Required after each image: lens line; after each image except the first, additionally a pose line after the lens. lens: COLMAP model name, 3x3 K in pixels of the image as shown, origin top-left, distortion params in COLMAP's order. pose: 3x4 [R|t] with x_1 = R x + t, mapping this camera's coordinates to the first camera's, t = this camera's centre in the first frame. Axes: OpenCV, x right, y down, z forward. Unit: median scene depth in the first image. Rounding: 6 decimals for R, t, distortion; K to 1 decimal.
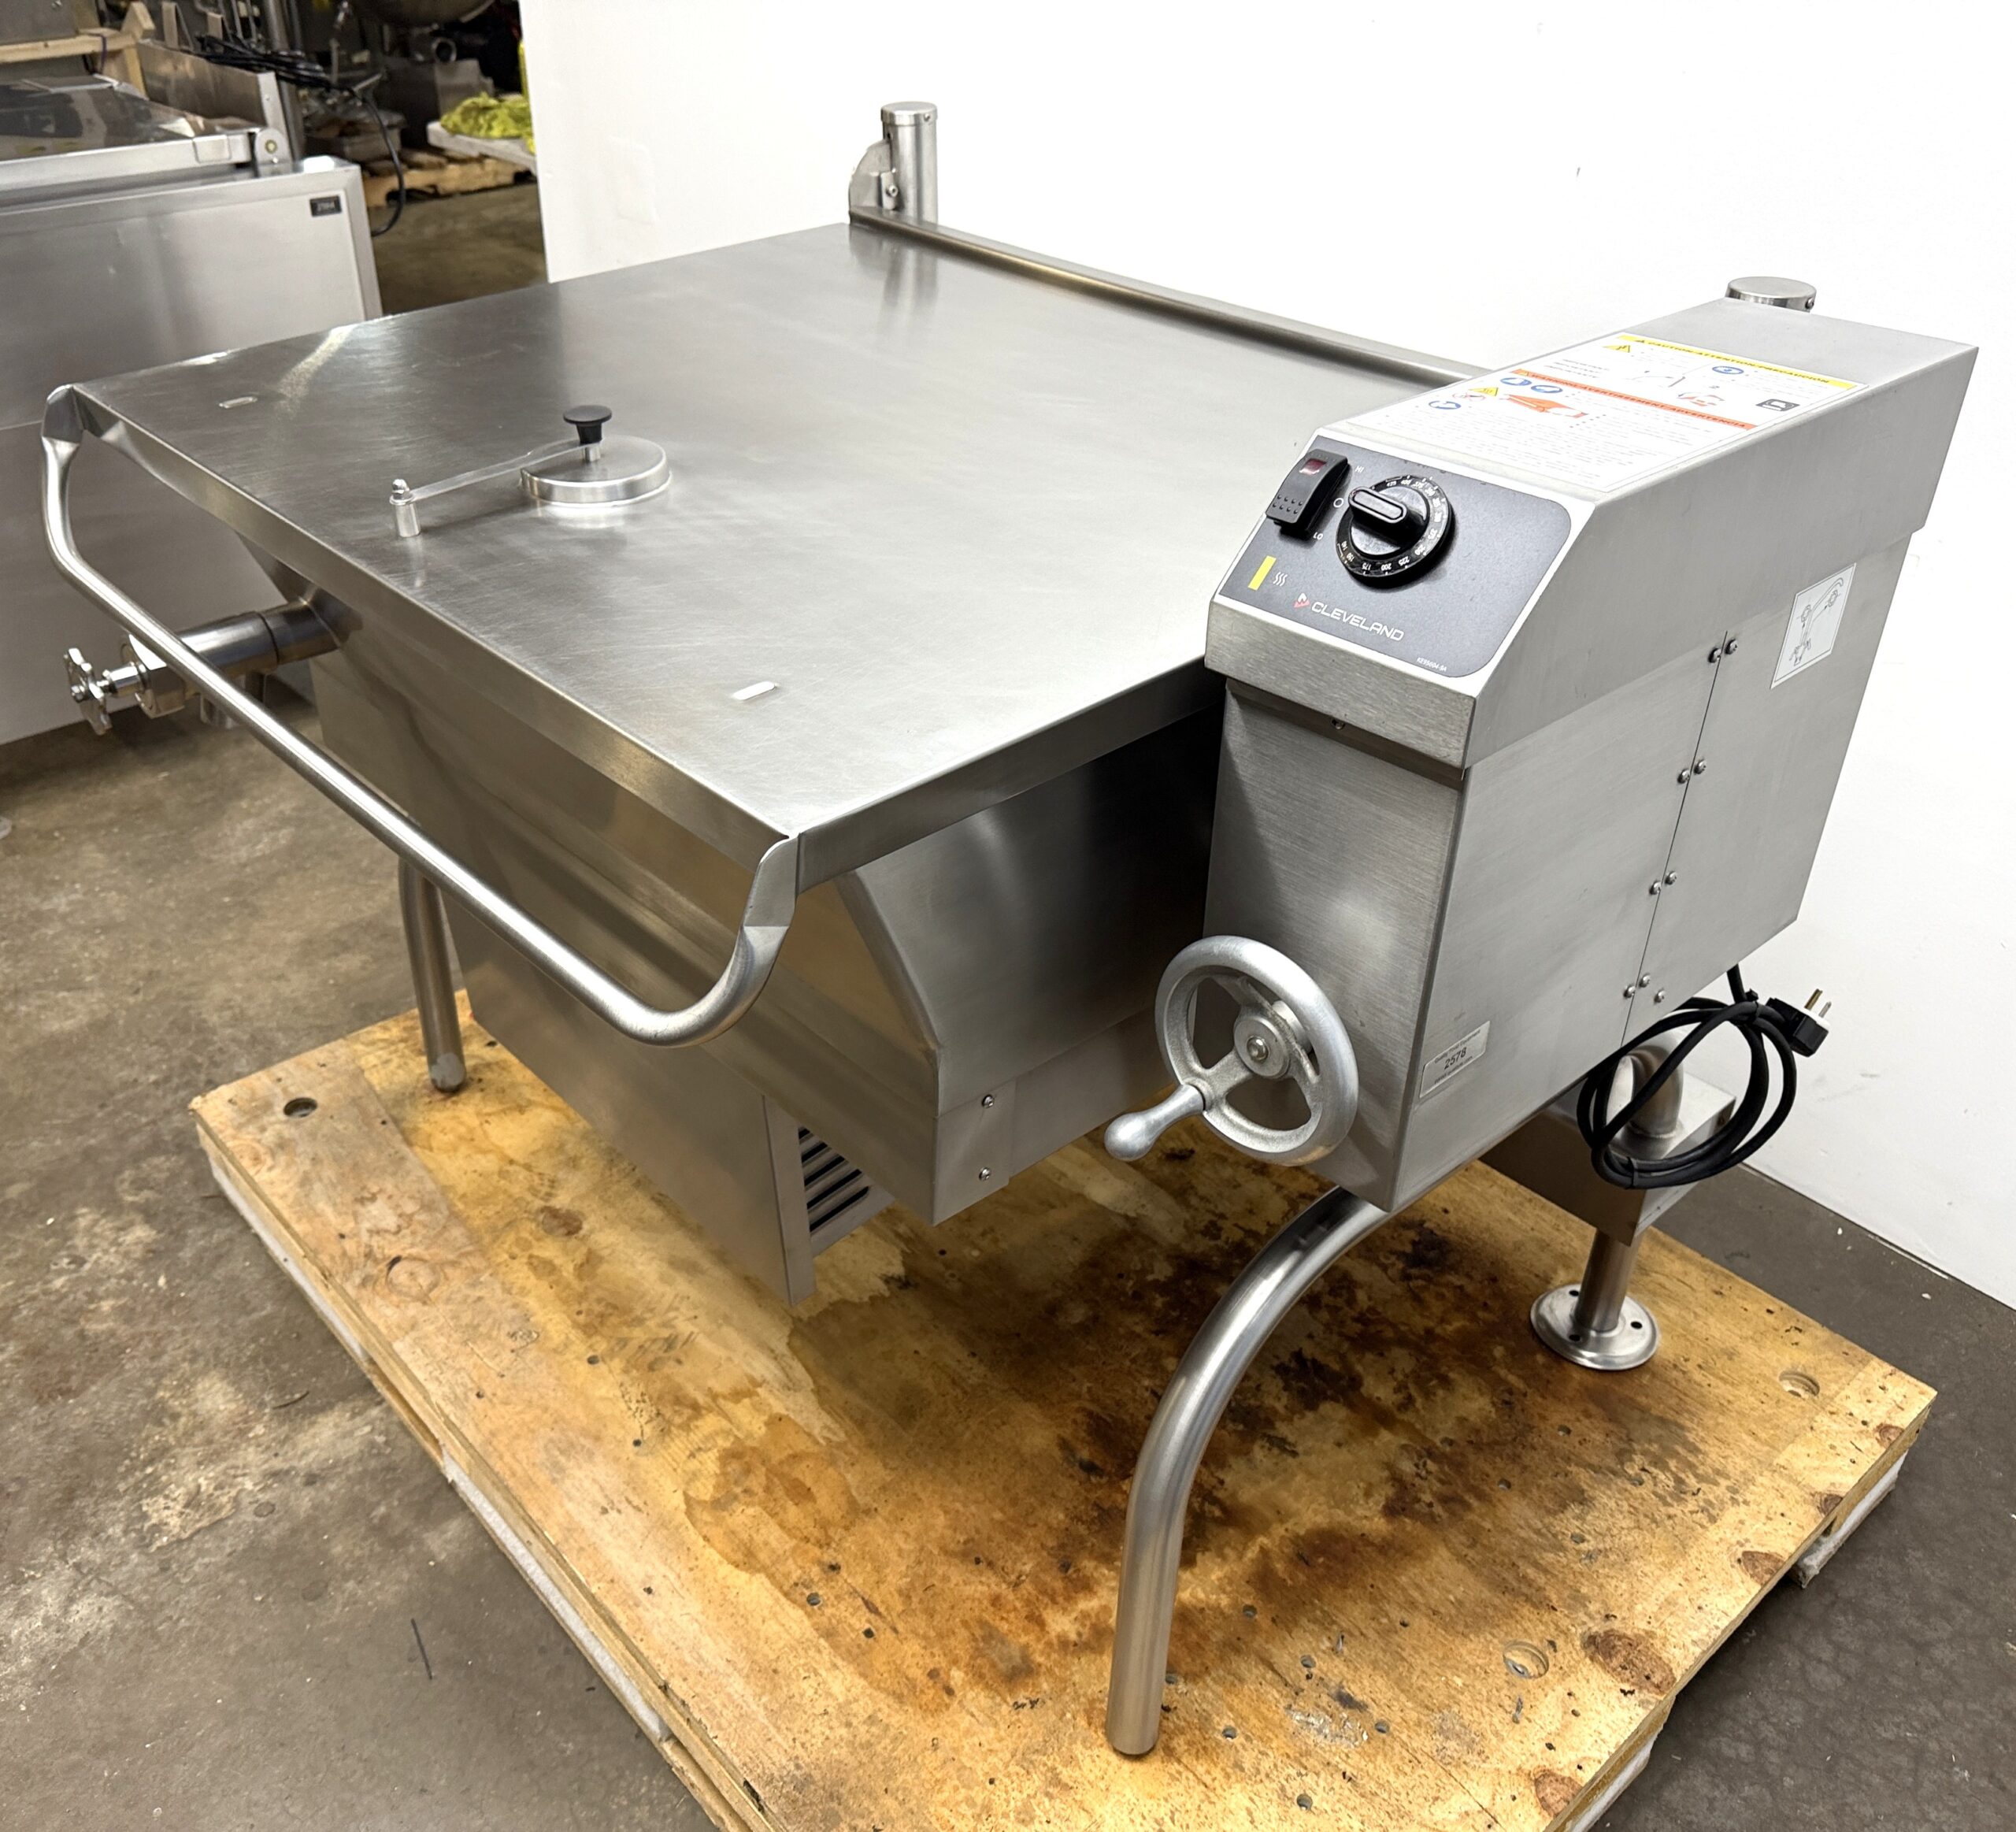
lens RADIAL K [[1784.7, 0, 968.7], [0, 1784.7, 936.8], [0, 0, 1]] dist [0.097771, -0.161628]
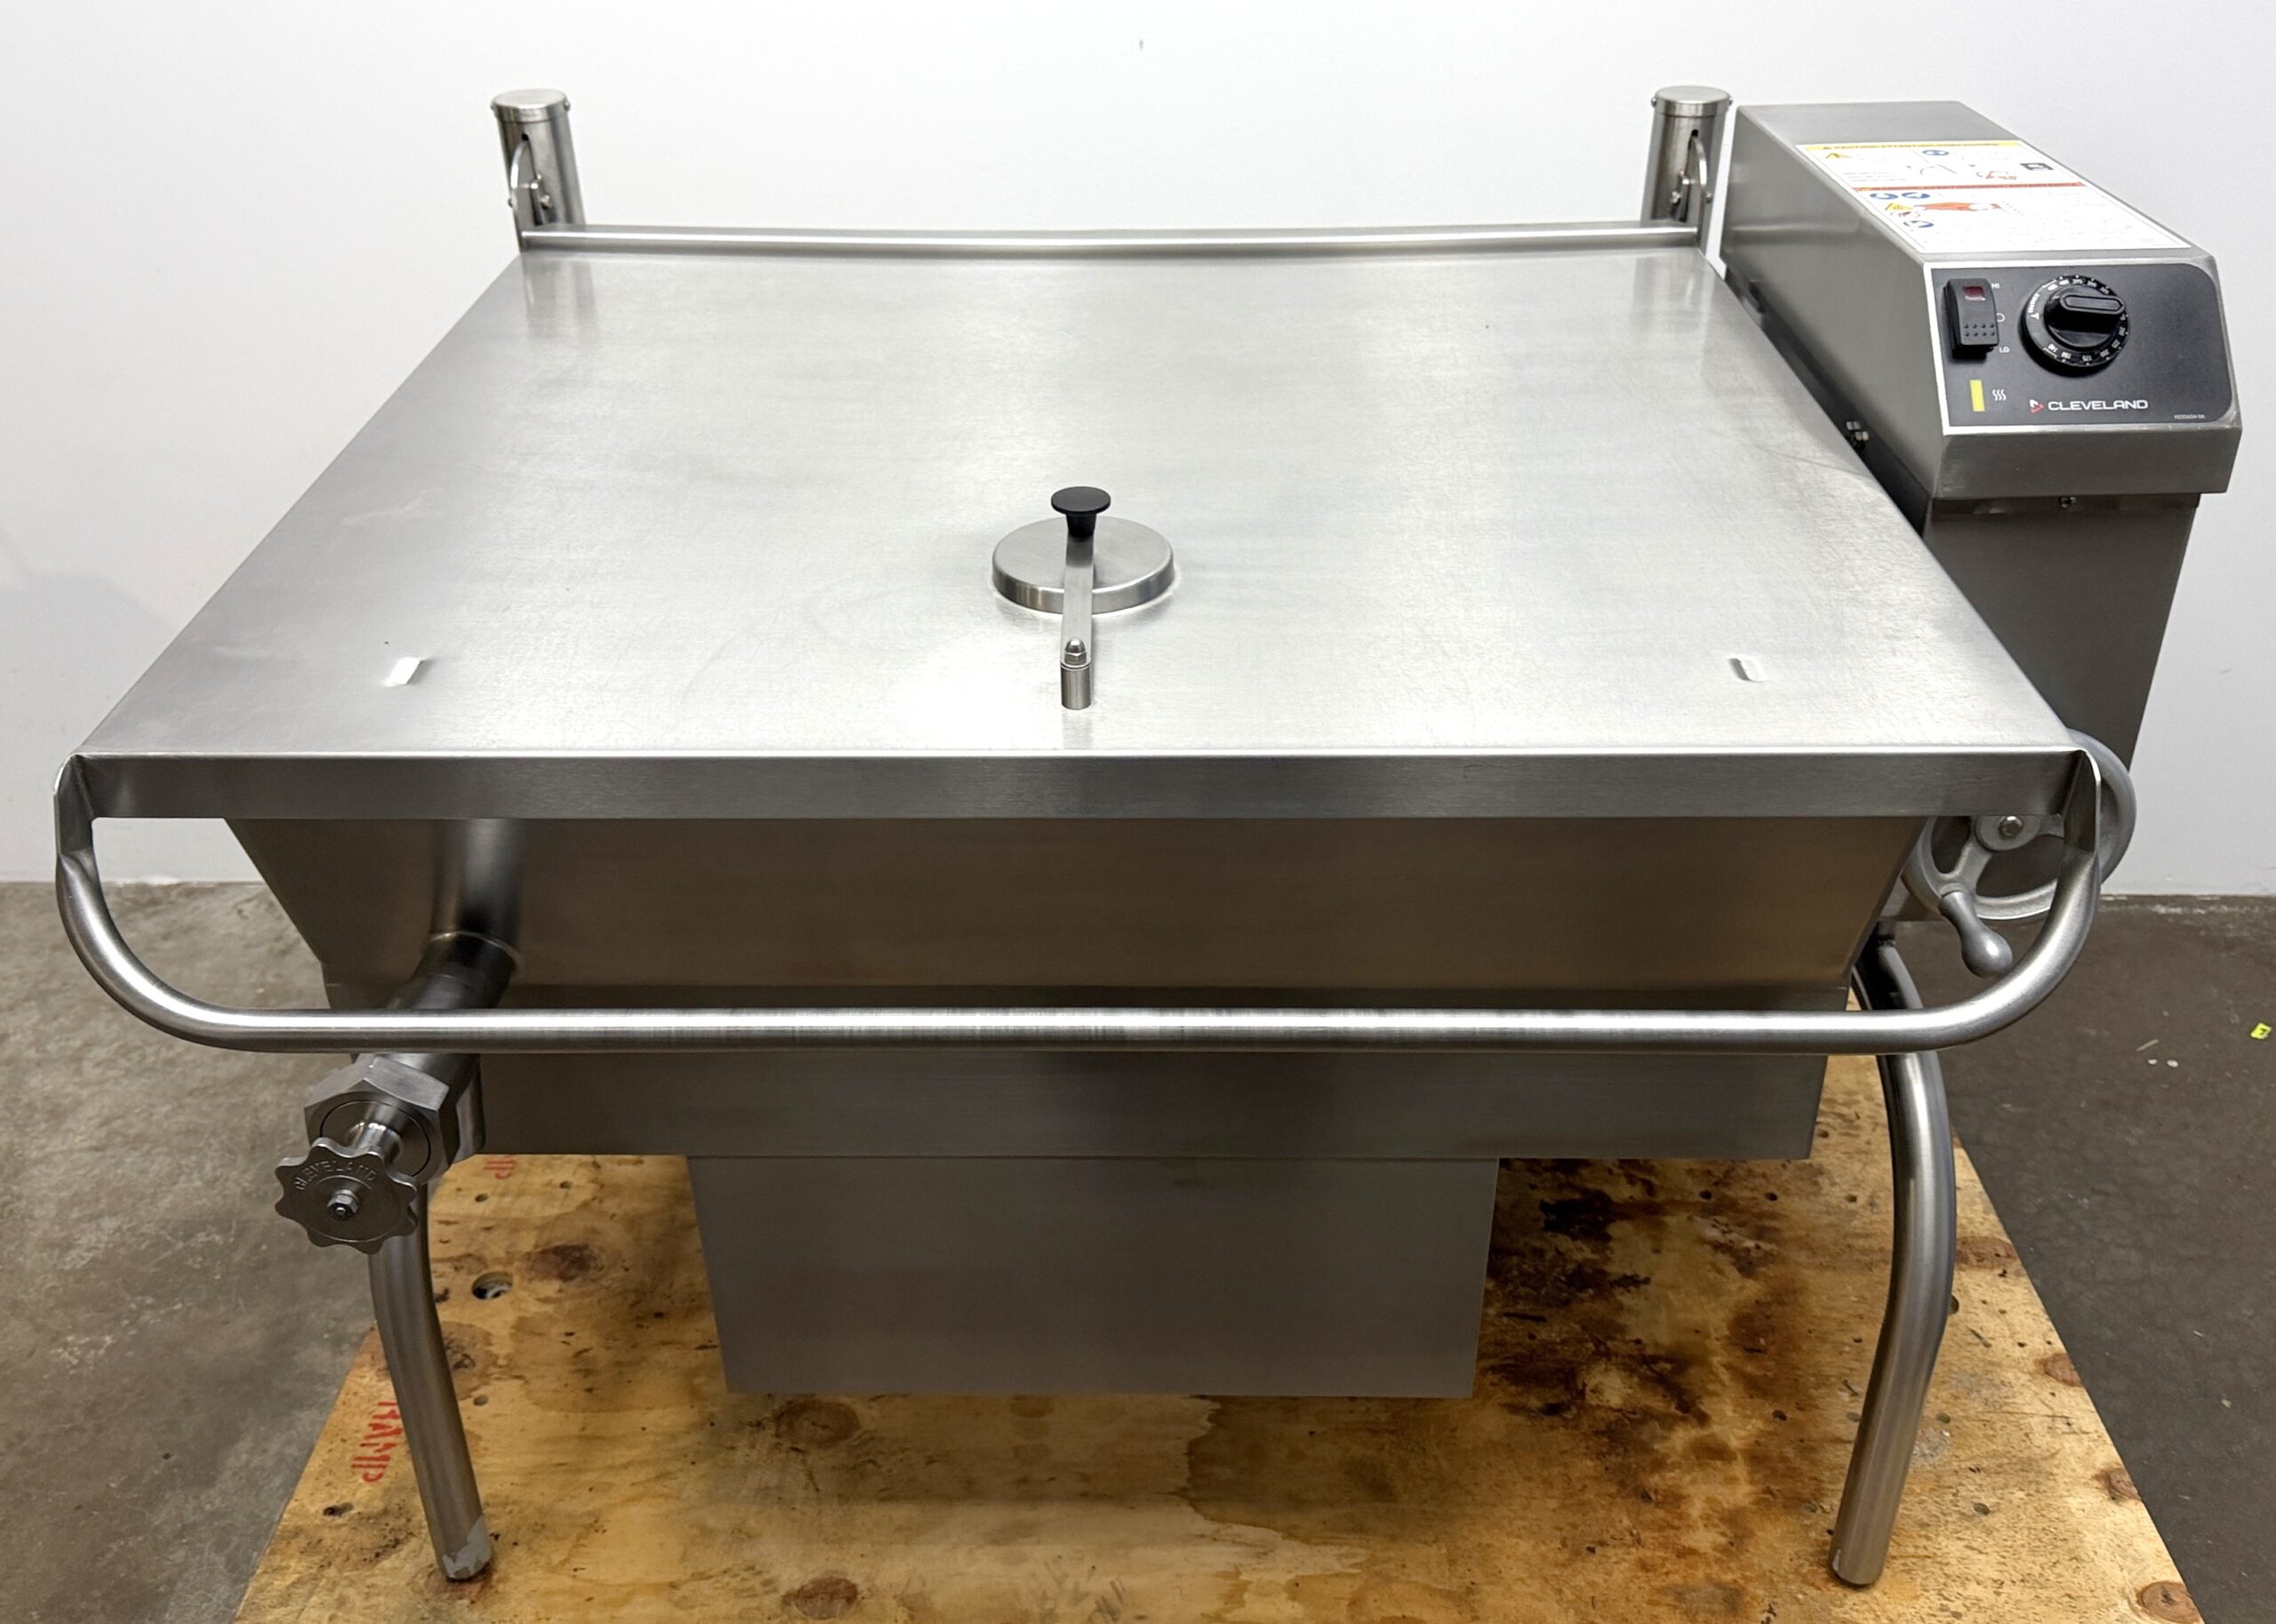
lens RADIAL K [[2006.8, 0, 1147.6], [0, 2006.8, 795.1], [0, 0, 1]] dist [0.052473, -0.085227]
pose [[0.674229, -0.389638, 0.627373, -0.614781], [0.420314, 0.900948, 0.107839, -0.197374], [-0.607249, 0.190985, 0.771216, 0.256635]]
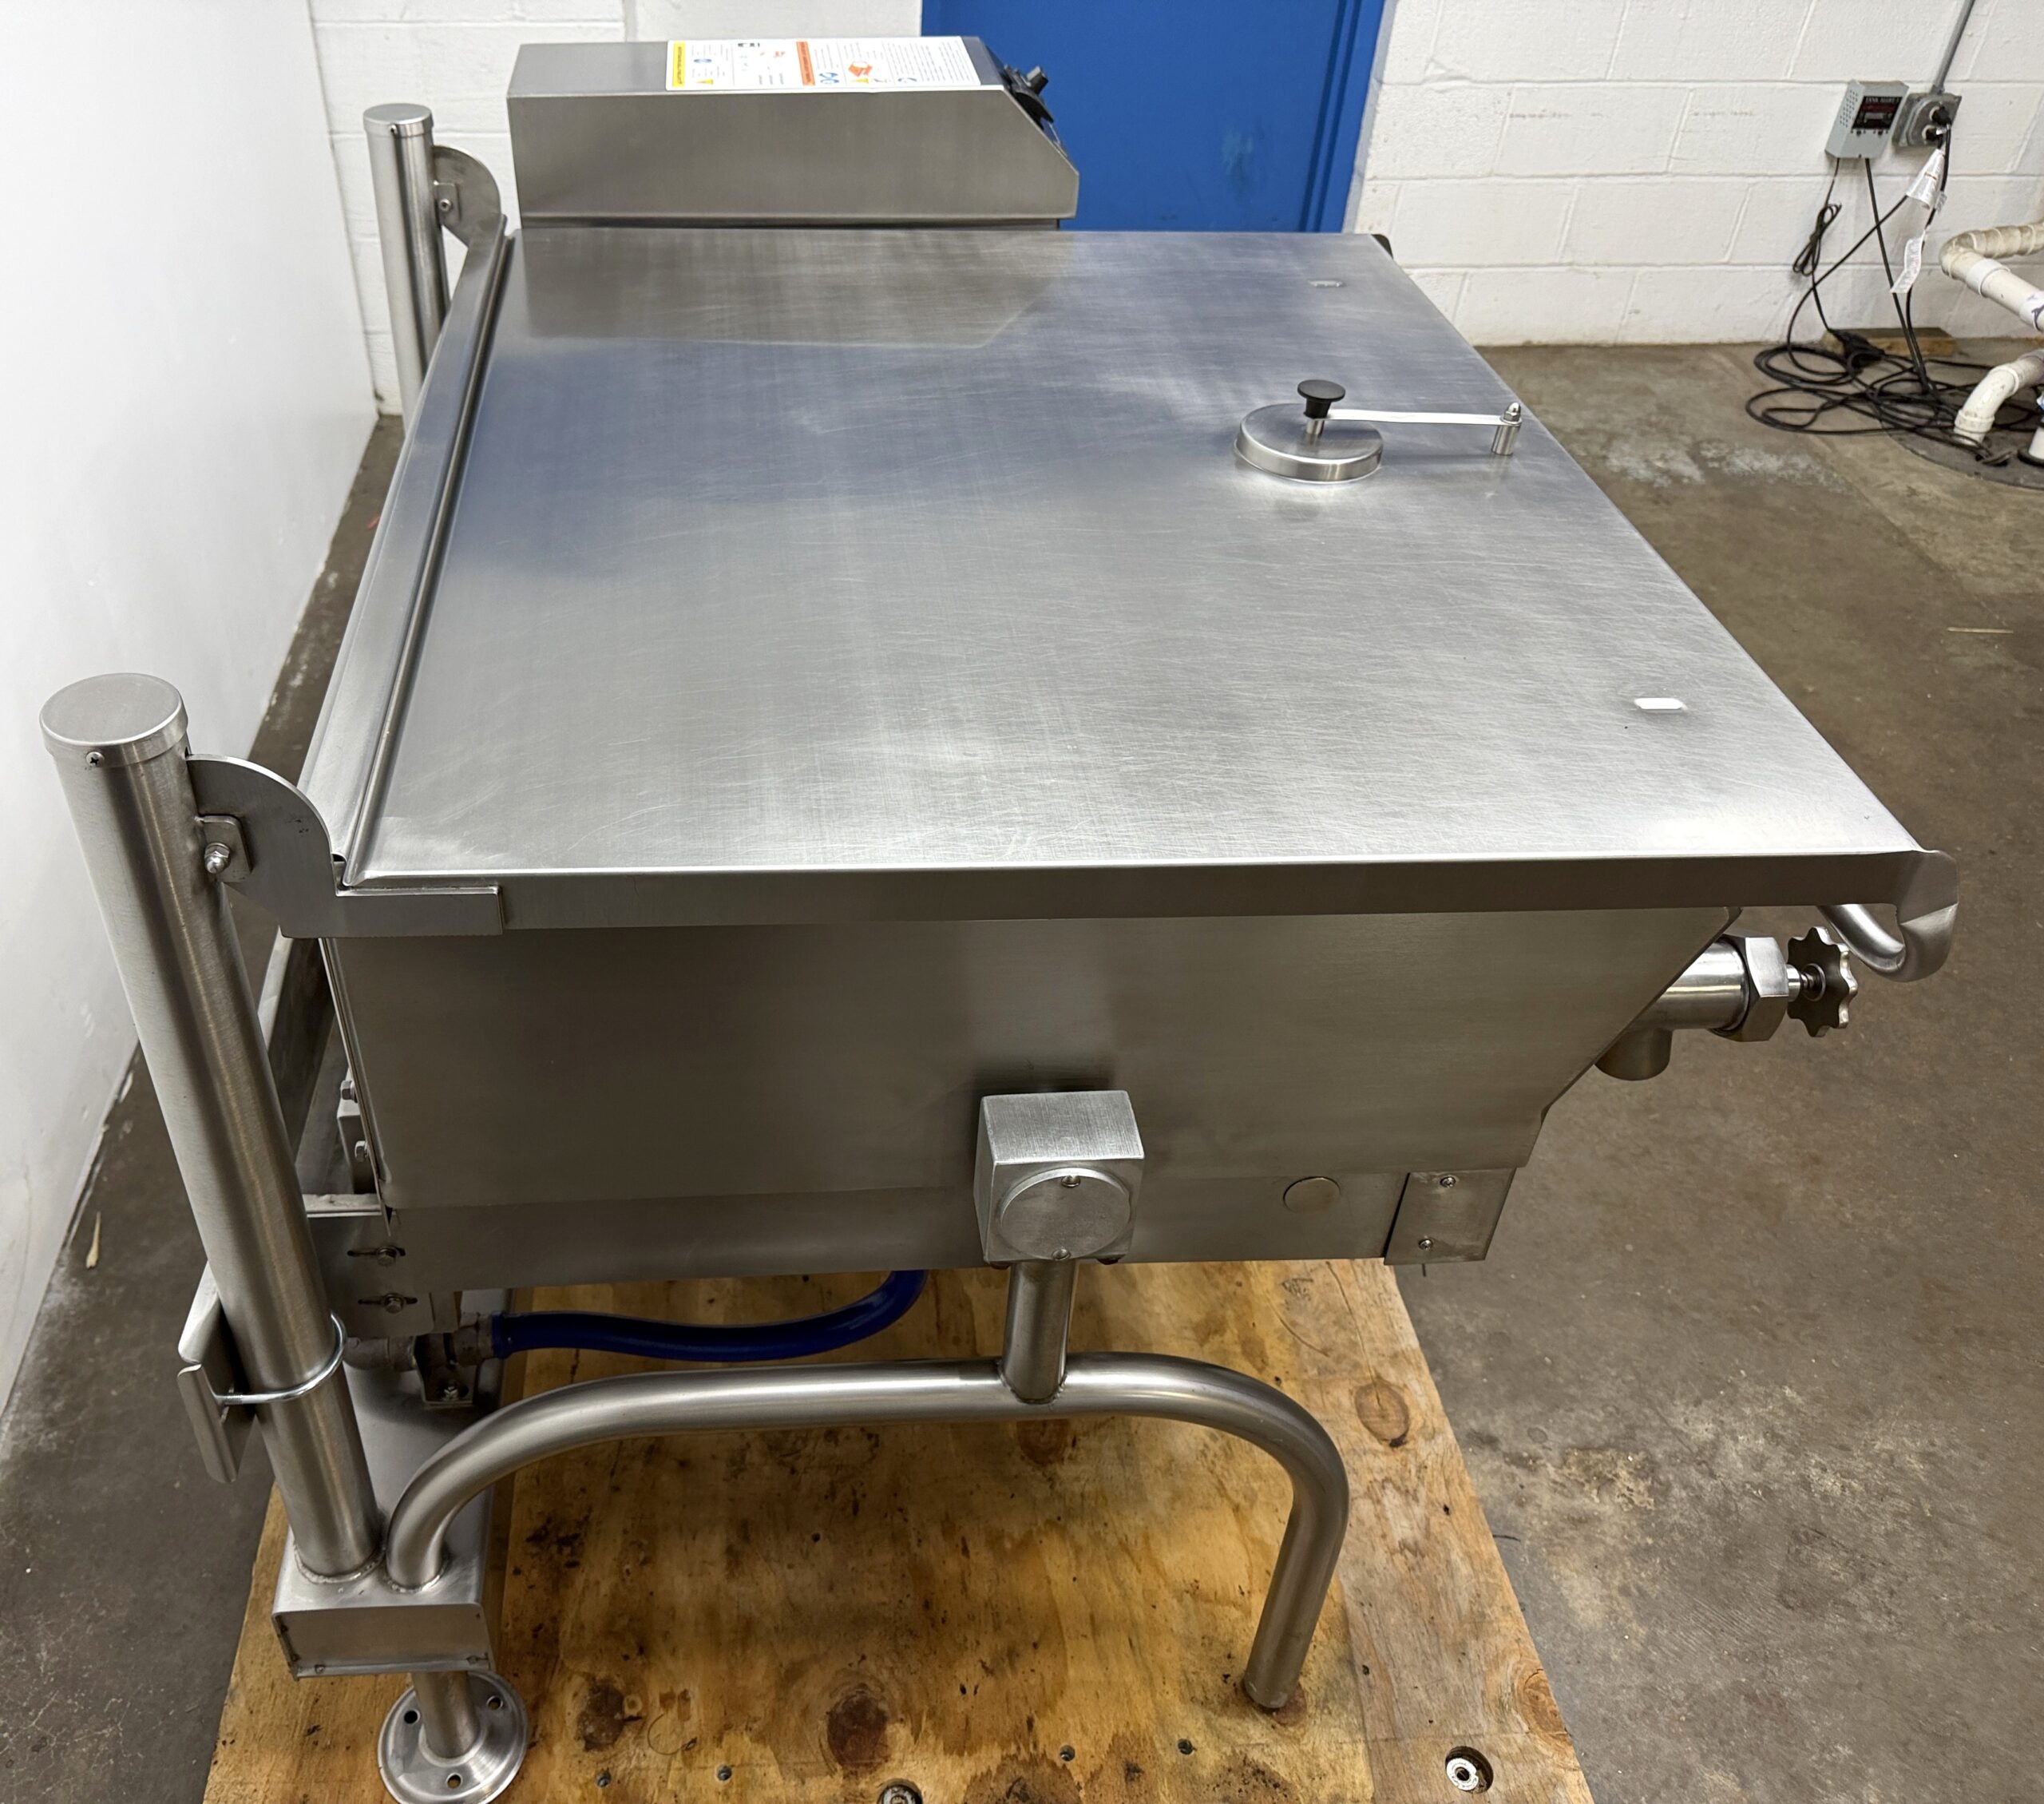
lens RADIAL K [[1700.4, 0, 819.7], [0, 1700.4, 896.6], [0, 0, 1]] dist [0.019972, -0.024511]
pose [[-0.778666, -0.408702, 0.476070, -0.440014], [0.337321, 0.367088, 0.866869, -0.866740], [-0.529051, 0.835589, -0.147975, 1.189983]]
